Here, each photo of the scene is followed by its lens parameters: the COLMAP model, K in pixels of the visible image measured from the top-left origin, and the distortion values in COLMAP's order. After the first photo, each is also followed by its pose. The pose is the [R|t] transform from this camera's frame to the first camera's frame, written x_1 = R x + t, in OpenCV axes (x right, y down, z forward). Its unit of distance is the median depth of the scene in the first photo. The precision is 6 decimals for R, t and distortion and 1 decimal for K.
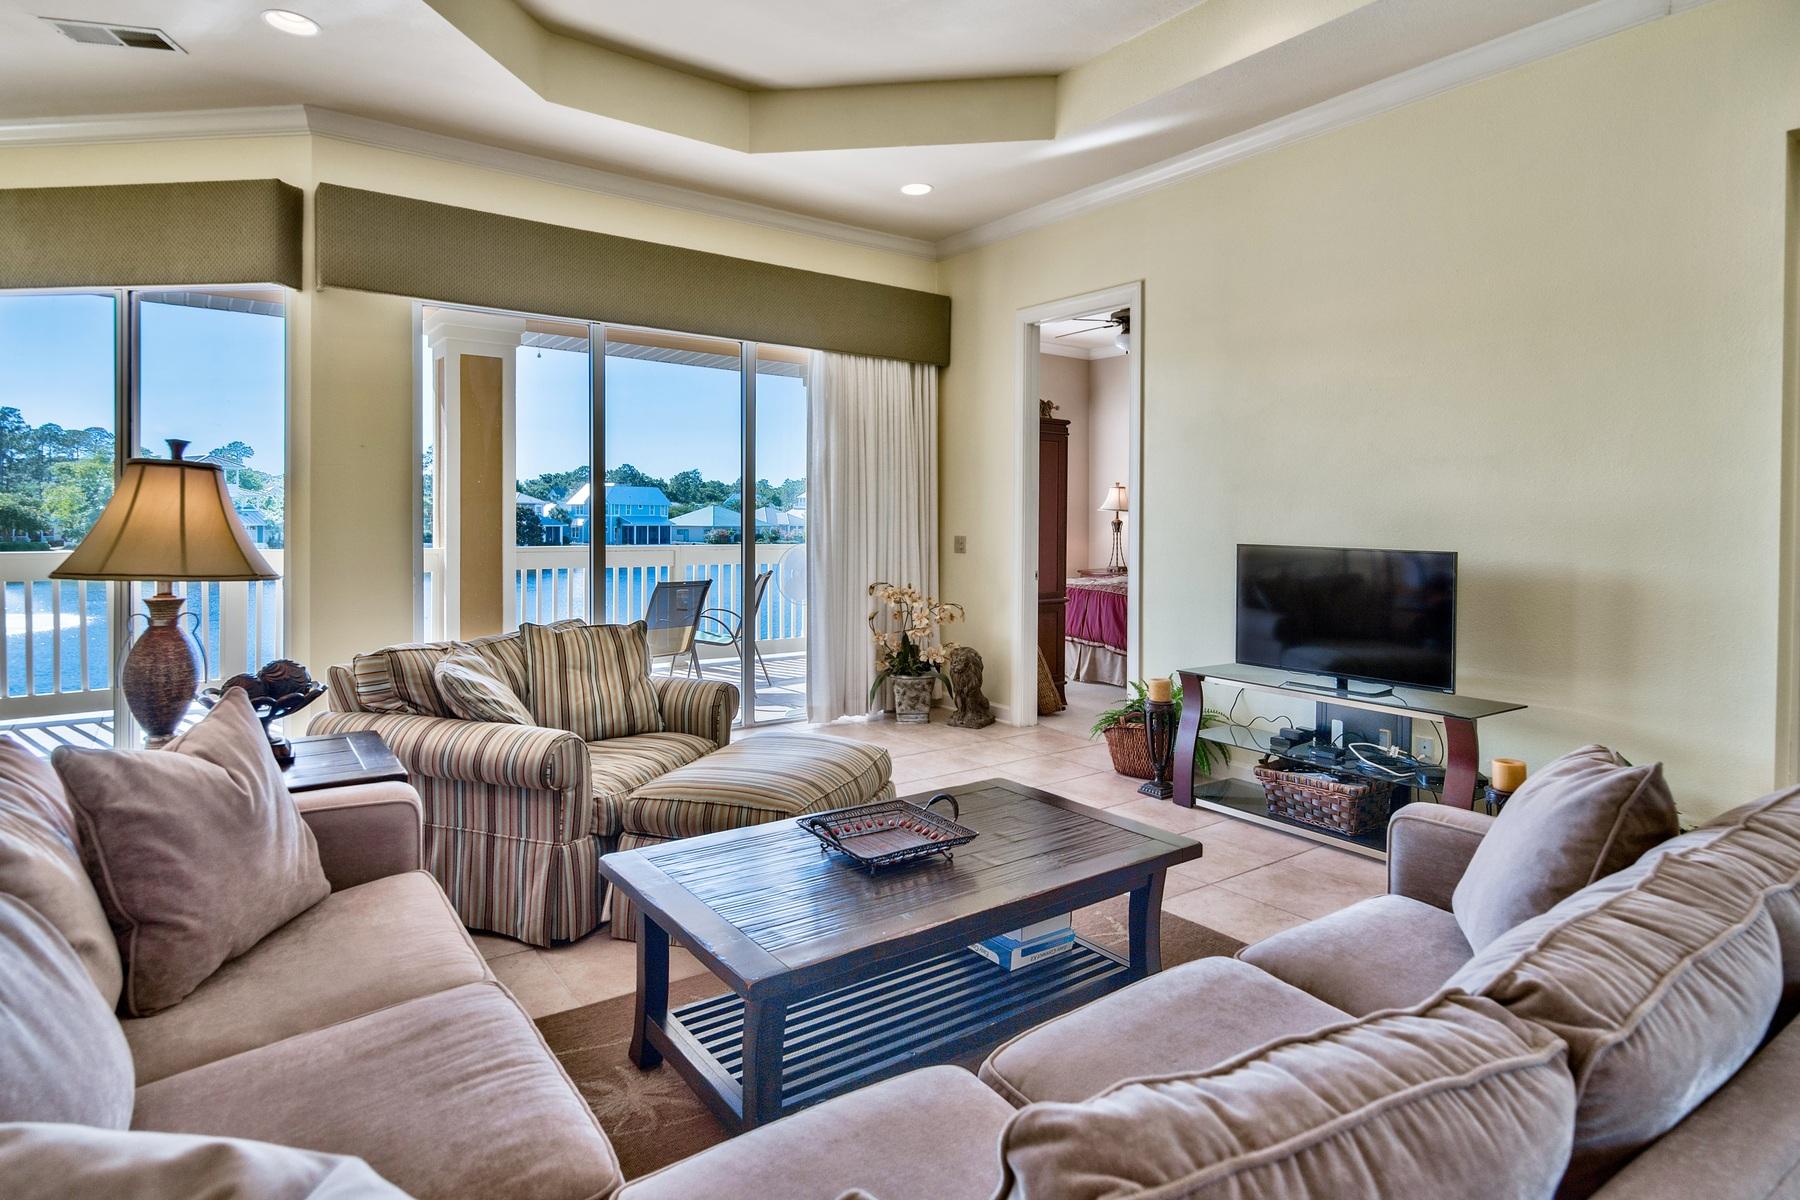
lens RADIAL K [[969.9, 0, 931.5], [0, 969.9, 489.3], [0, 0, 1]] dist [0.001558, 0.000804]
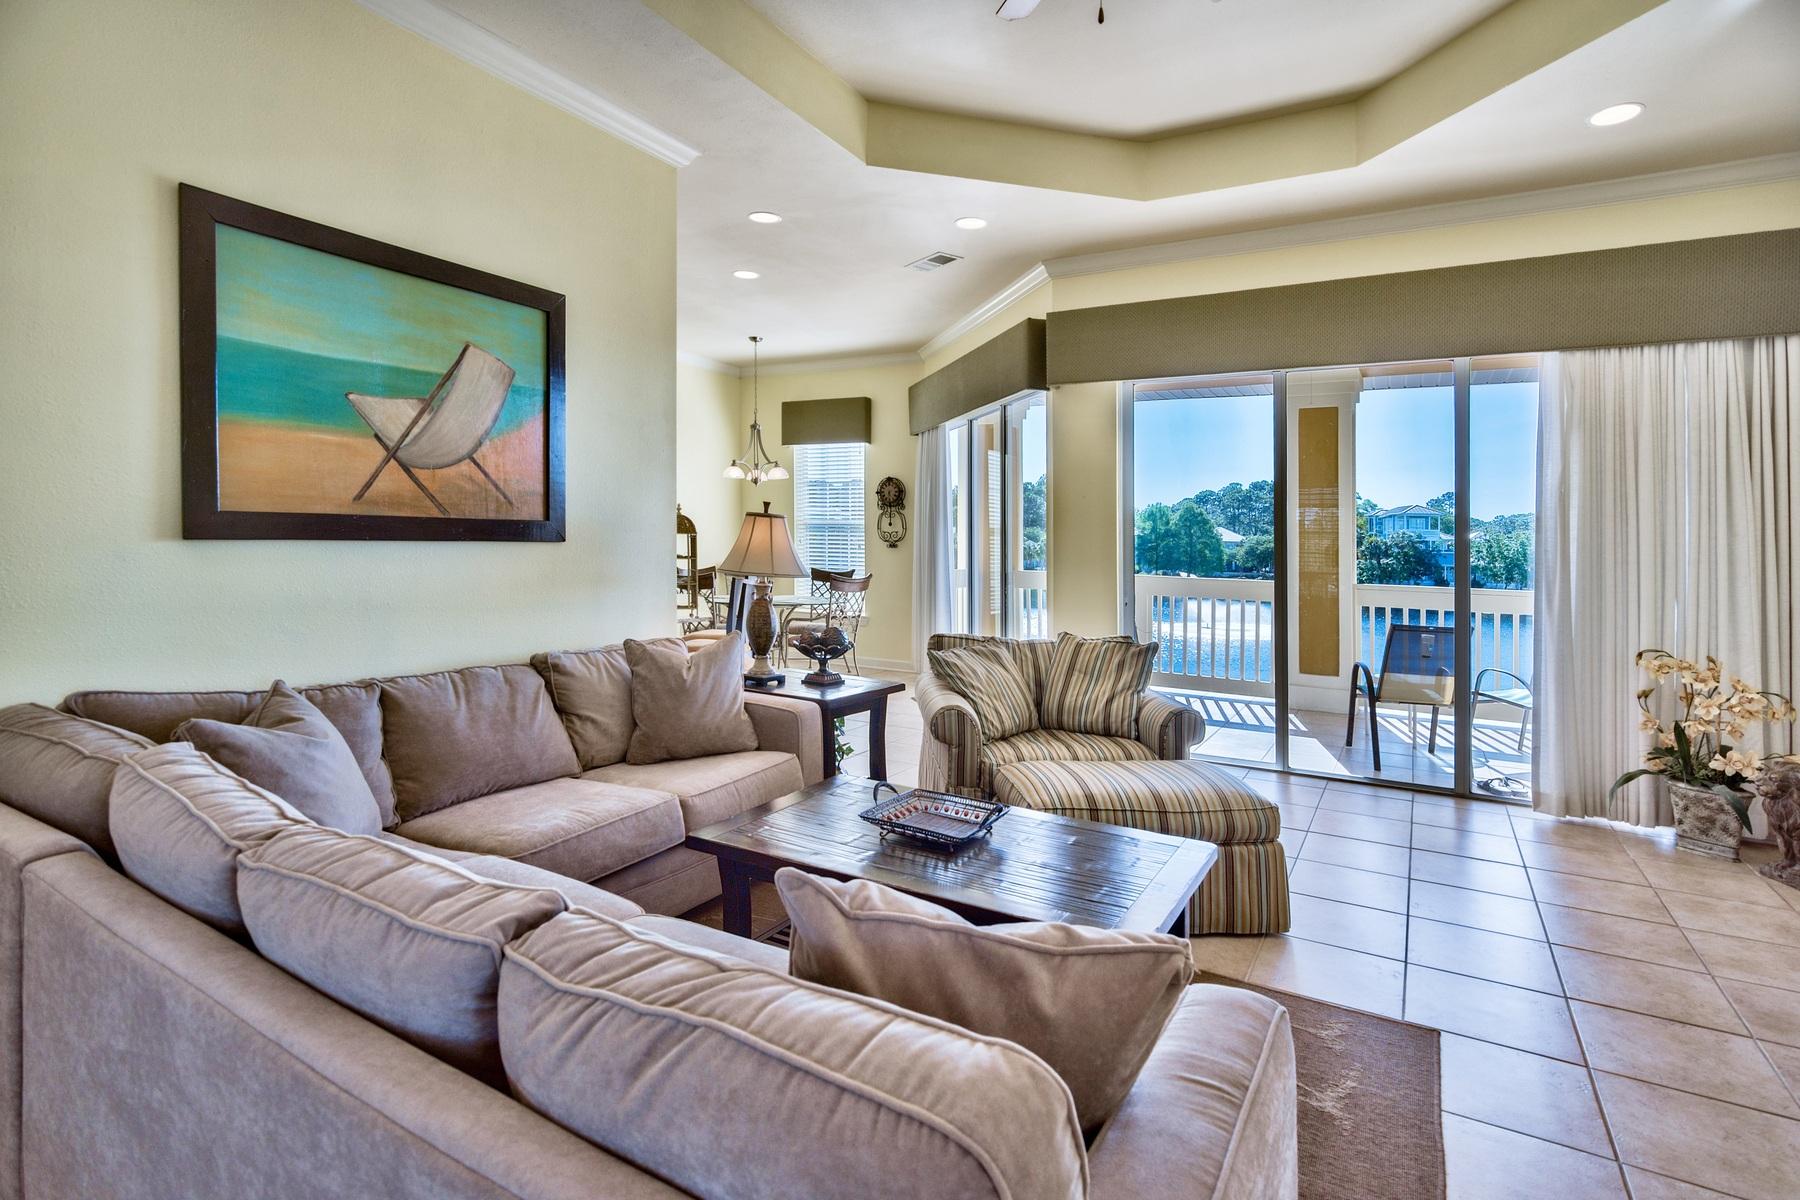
lens RADIAL K [[919.1, 0, 902.9], [0, 919.1, 513.1], [0, 0, 1]] dist [-0.000537, -0.000117]
pose [[0.385057, -0.028622, -0.922449, 0.376936], [0.007303, 0.999582, -0.027967, 0.008878], [0.922864, 0.004032, 0.385105, 0.210259]]
